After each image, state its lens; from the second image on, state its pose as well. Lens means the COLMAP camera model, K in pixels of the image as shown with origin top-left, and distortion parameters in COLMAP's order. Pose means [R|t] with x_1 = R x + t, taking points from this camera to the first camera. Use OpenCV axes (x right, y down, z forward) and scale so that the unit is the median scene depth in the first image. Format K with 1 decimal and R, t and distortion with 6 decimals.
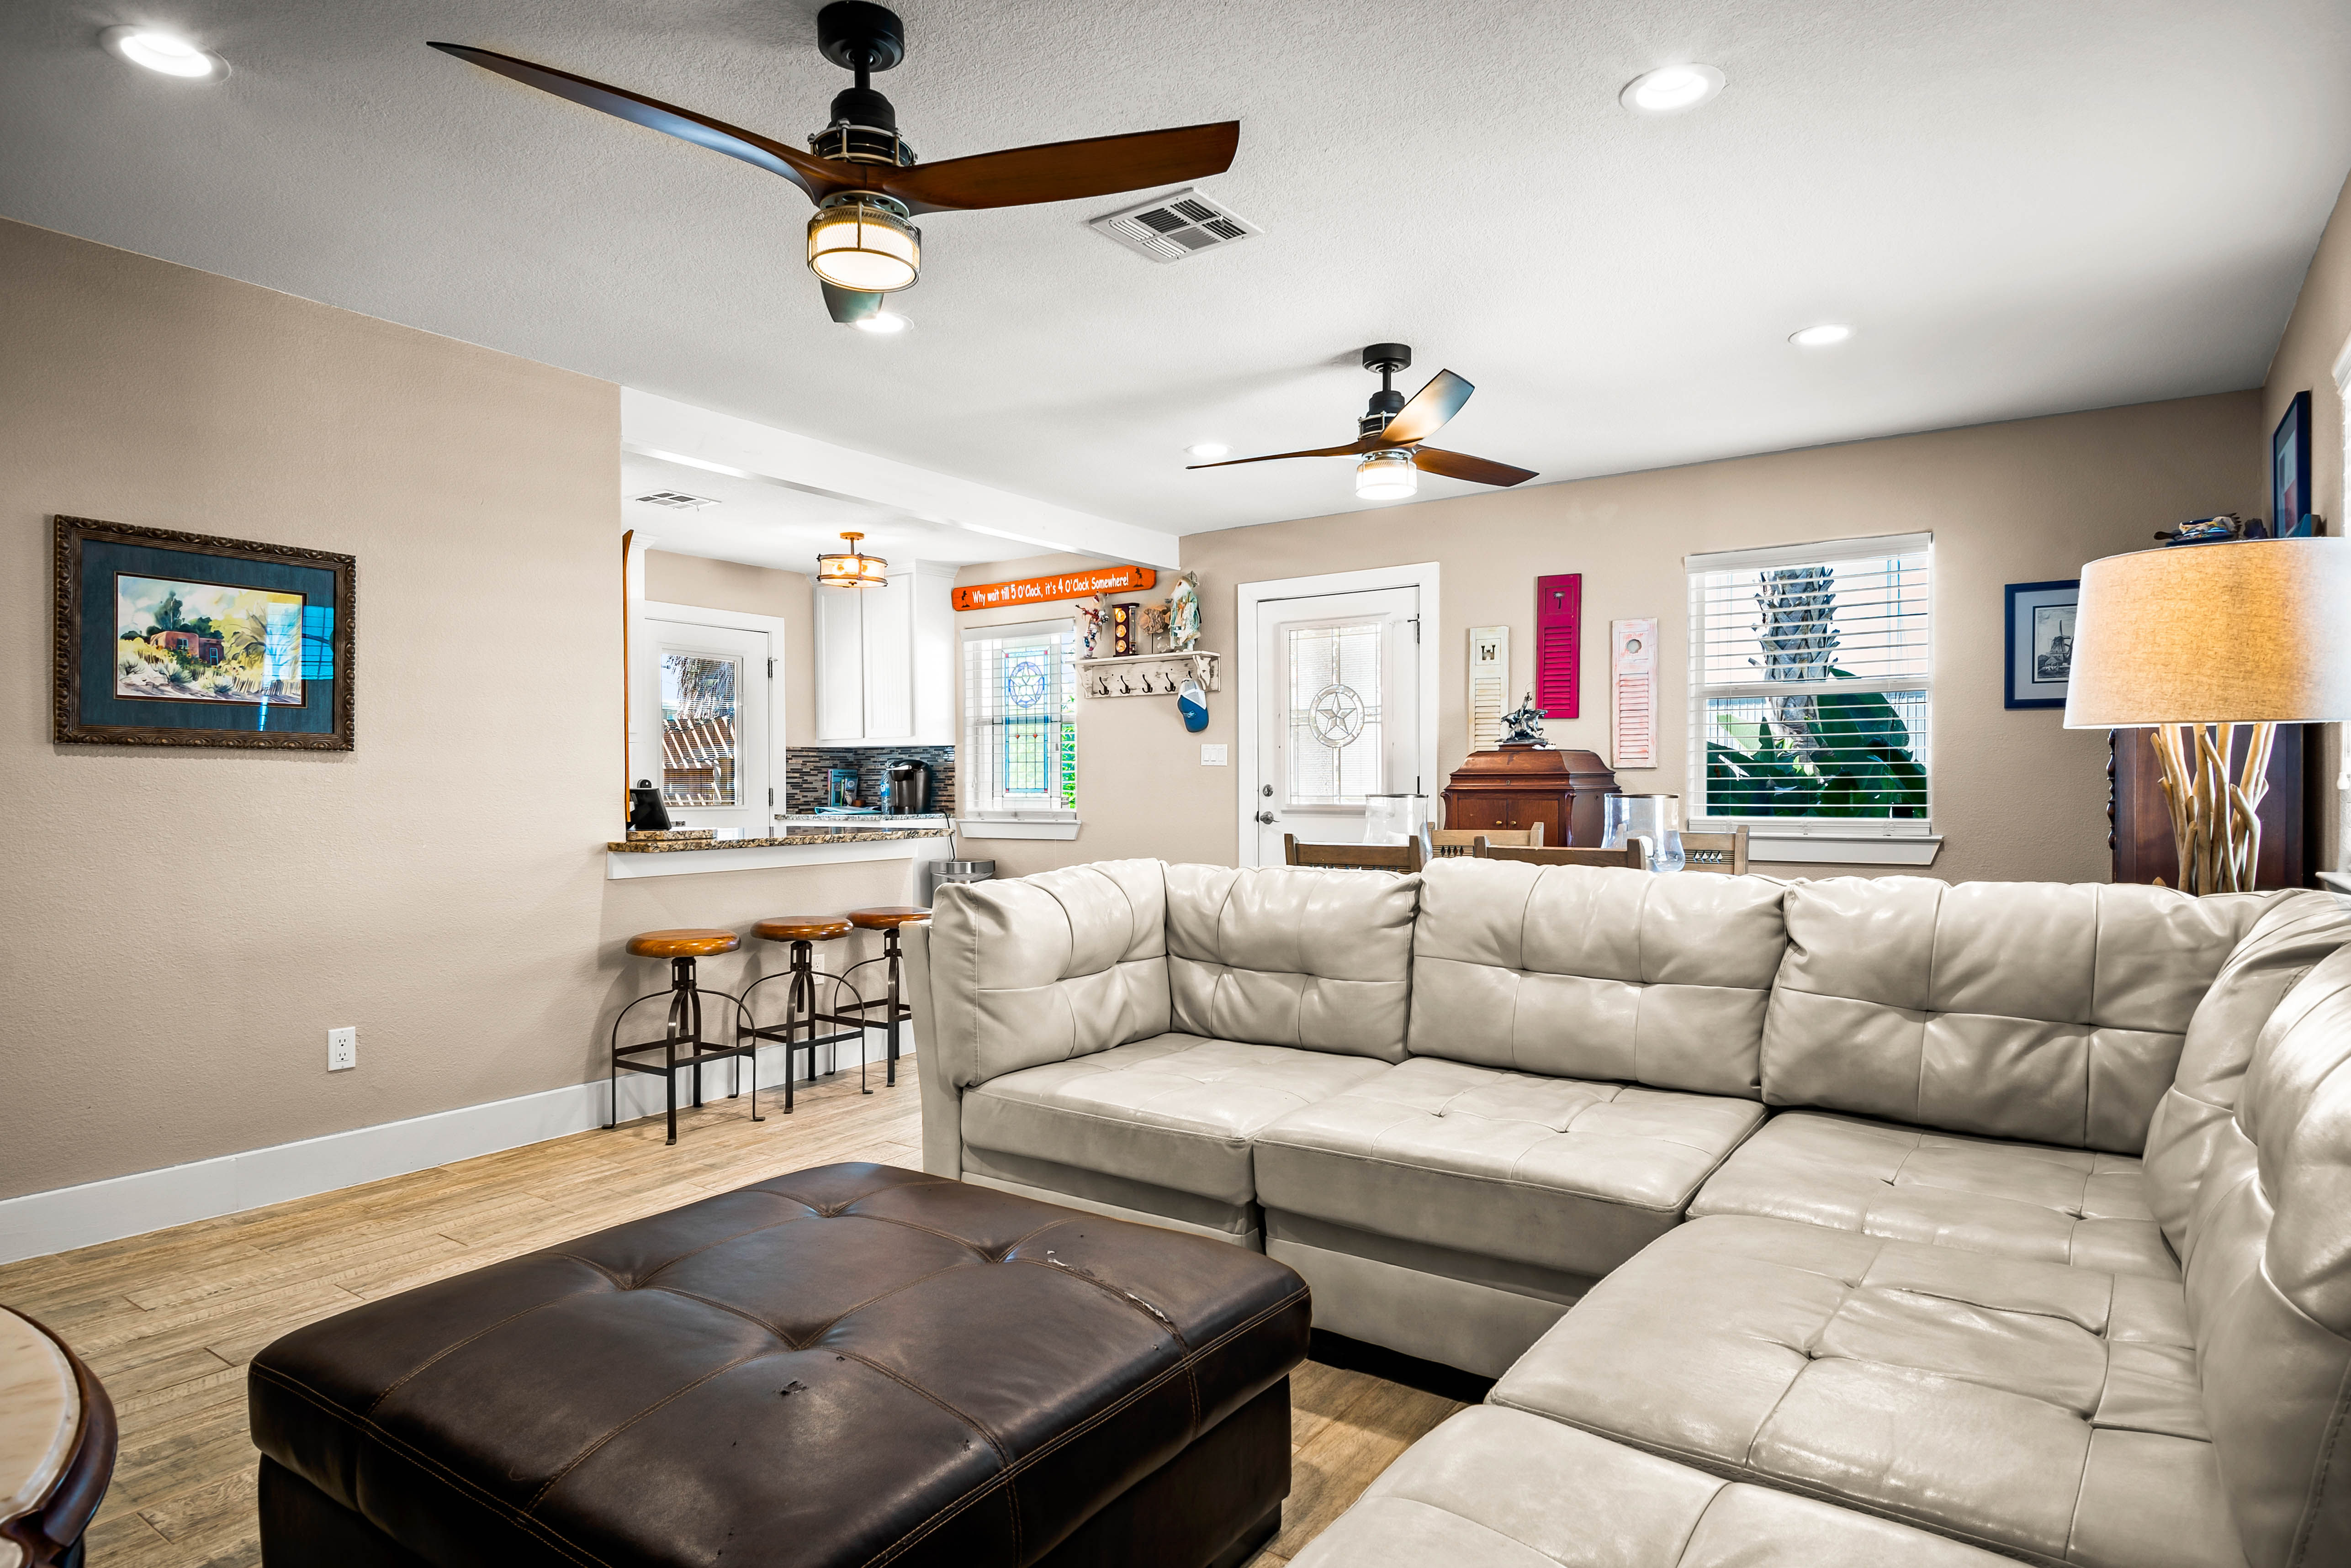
lens RADIAL K [[1279.9, 0, 1177.7], [0, 1279.9, 815.6], [0, 0, 1]] dist [0.004496, 0.000108]
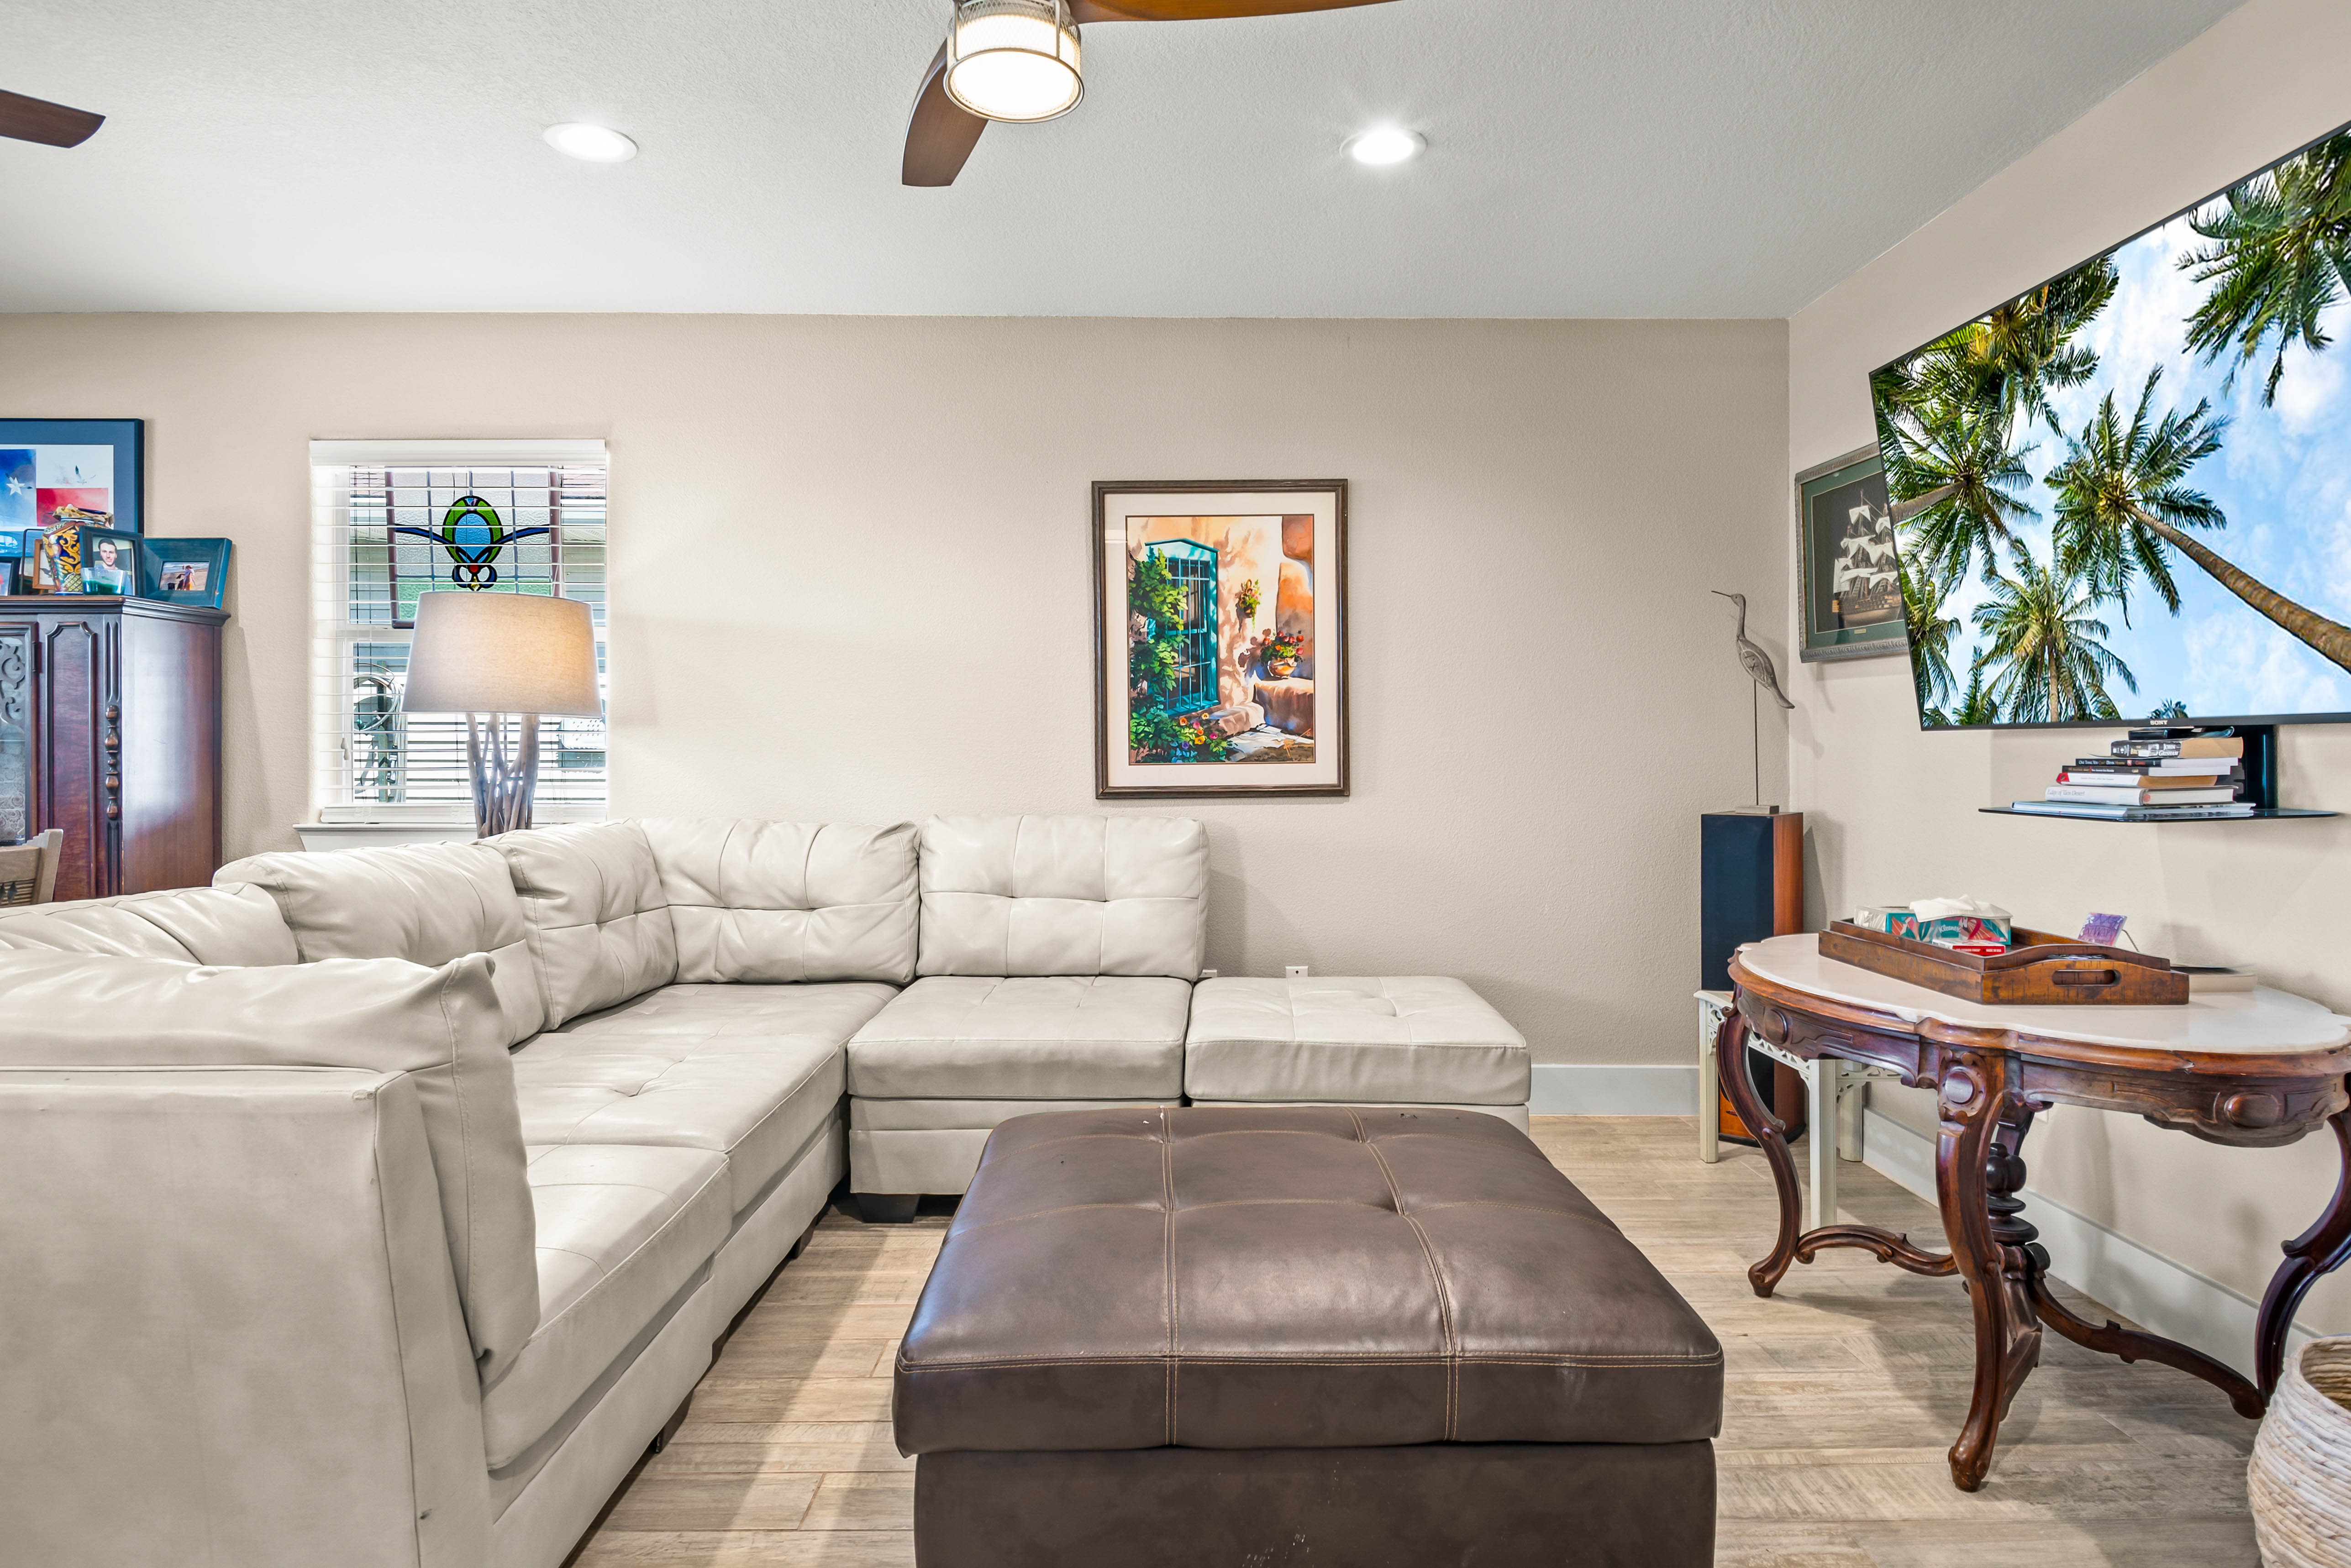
lens RADIAL K [[1303.2, 0, 1184.1], [0, 1303.2, 755.5], [0, 0, 1]] dist [0.042258, -0.053777]
pose [[-0.593231, 0.004442, 0.805020, -0.351482], [0.022258, 0.999693, 0.010886, -0.010278], [-0.804724, 0.024376, -0.593148, 0.518526]]
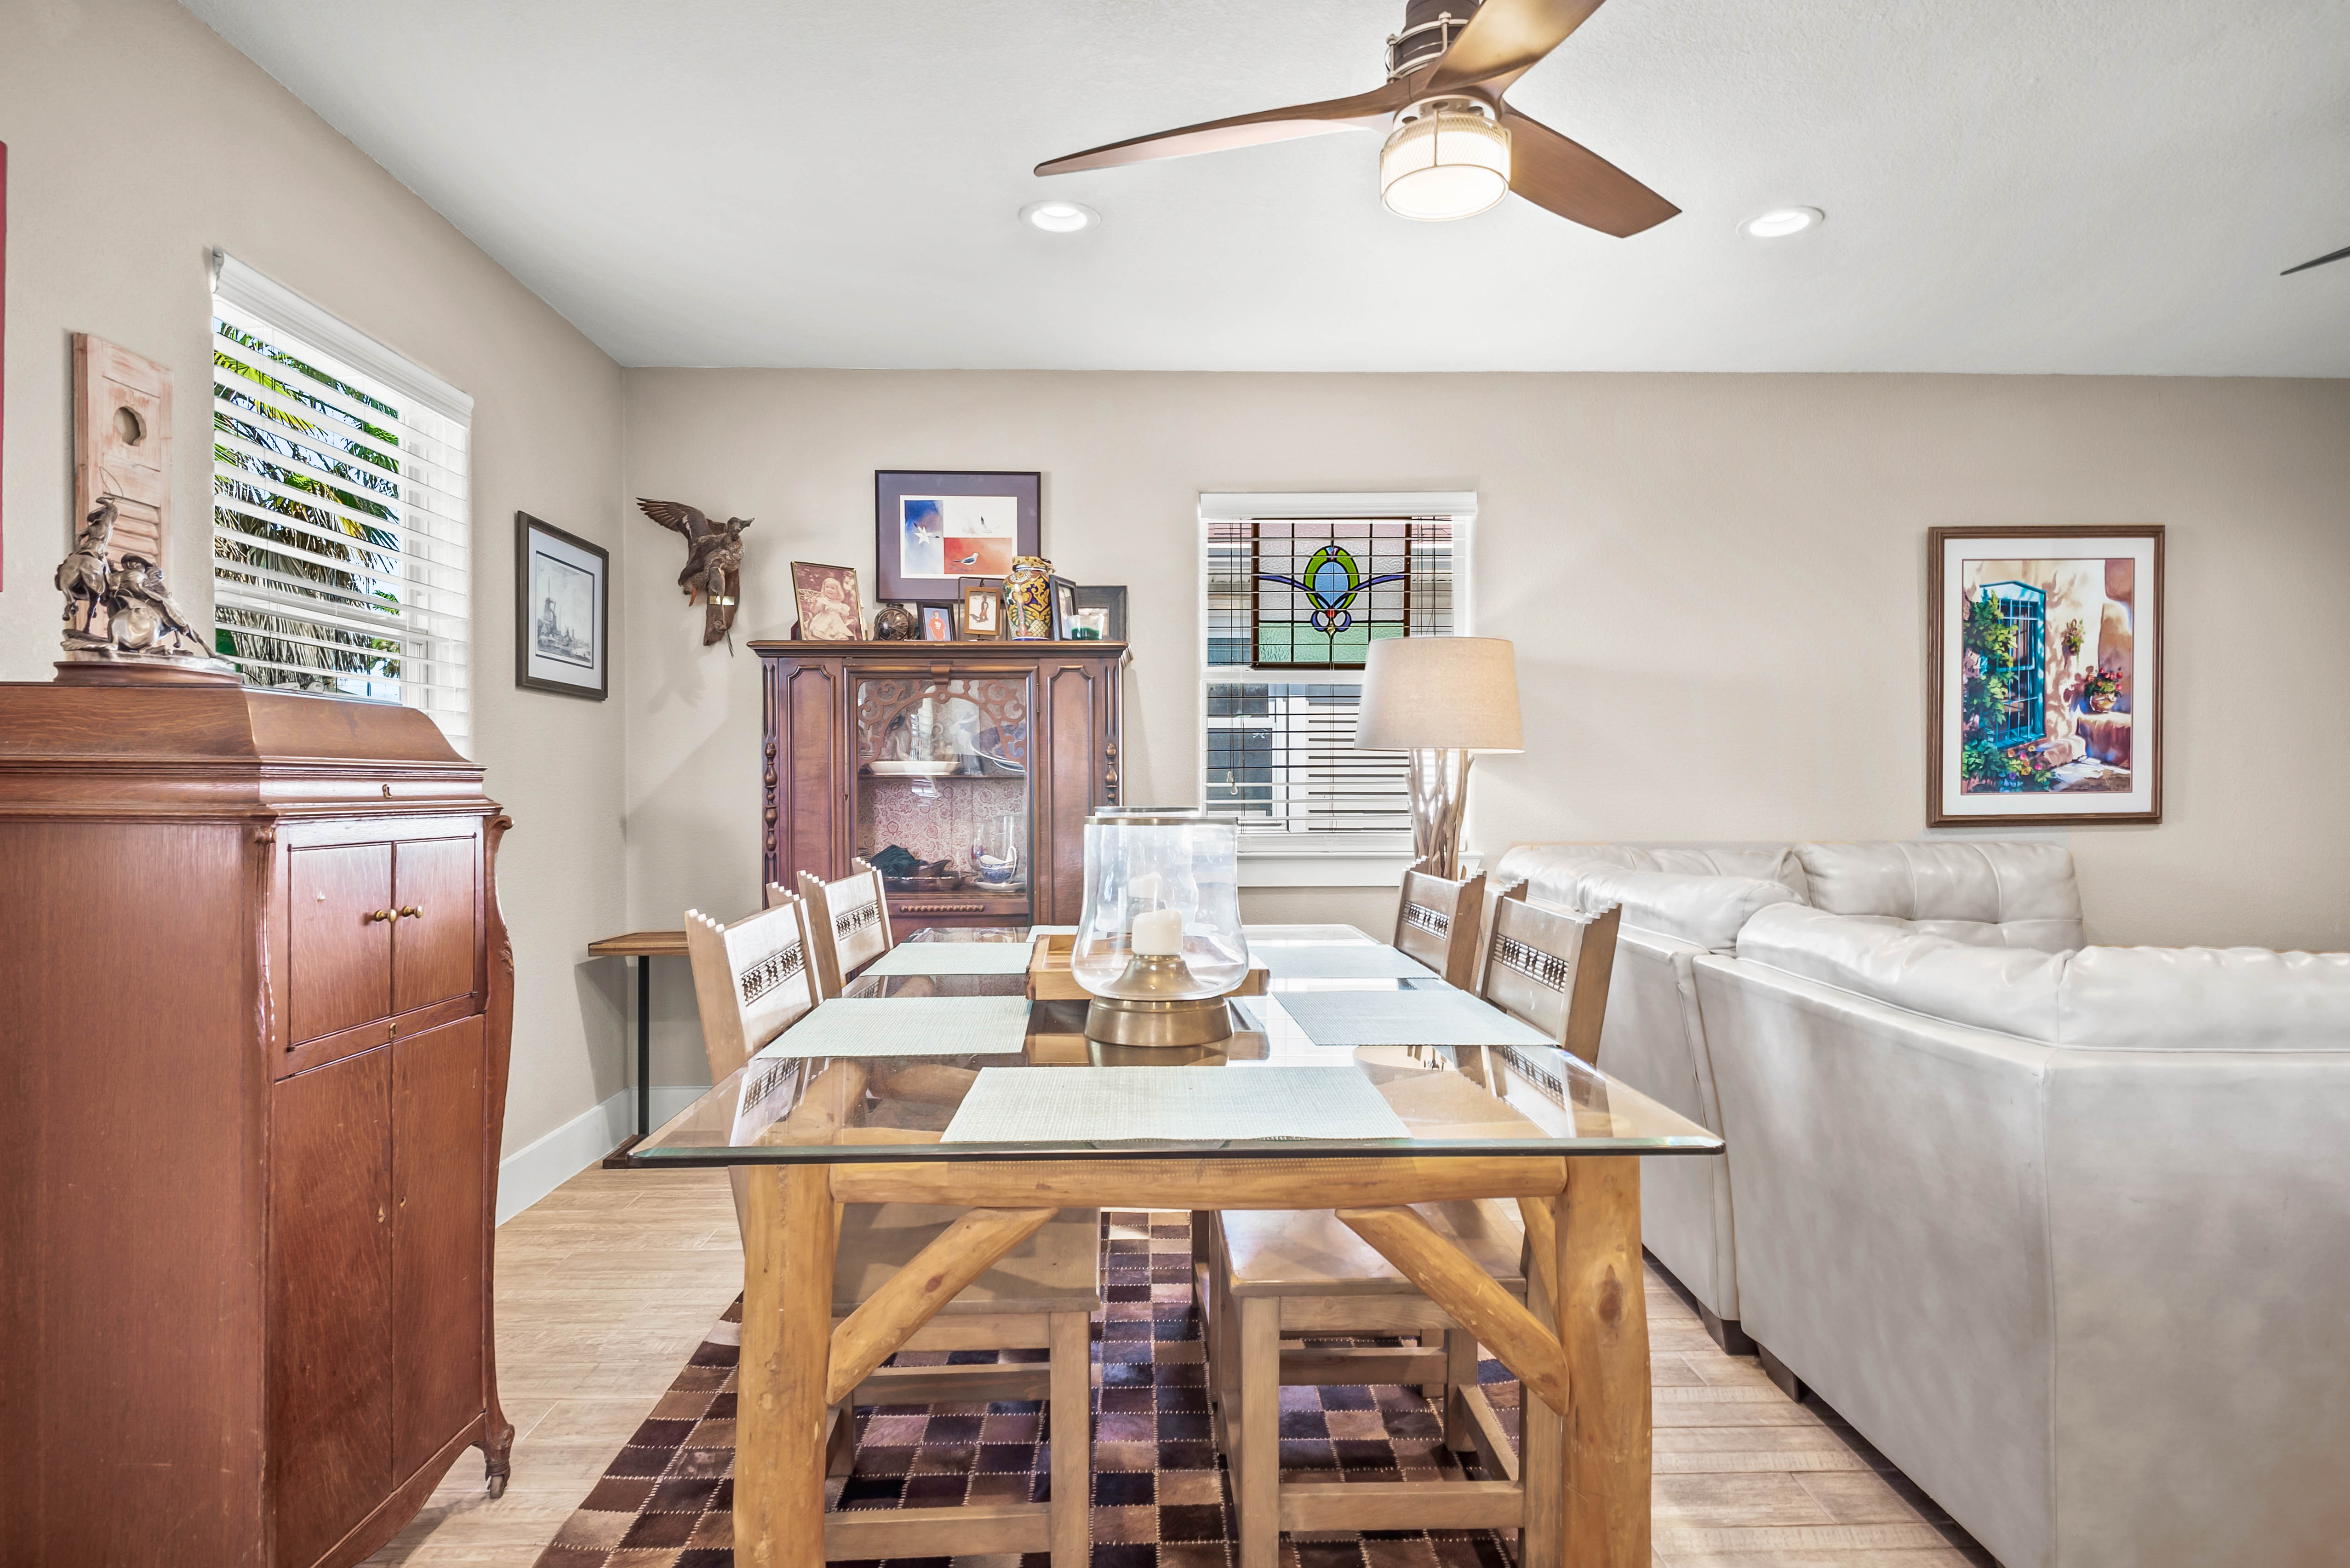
lens RADIAL K [[1309.1, 0, 1181.2], [0, 1309.1, 817.9], [0, 0, 1]] dist [0.052950, -0.066579]
pose [[-0.599141, -0.013316, 0.800533, -0.121376], [0.026035, 0.999009, 0.036103, -0.023080], [-0.800220, 0.042472, -0.598200, 0.913182]]
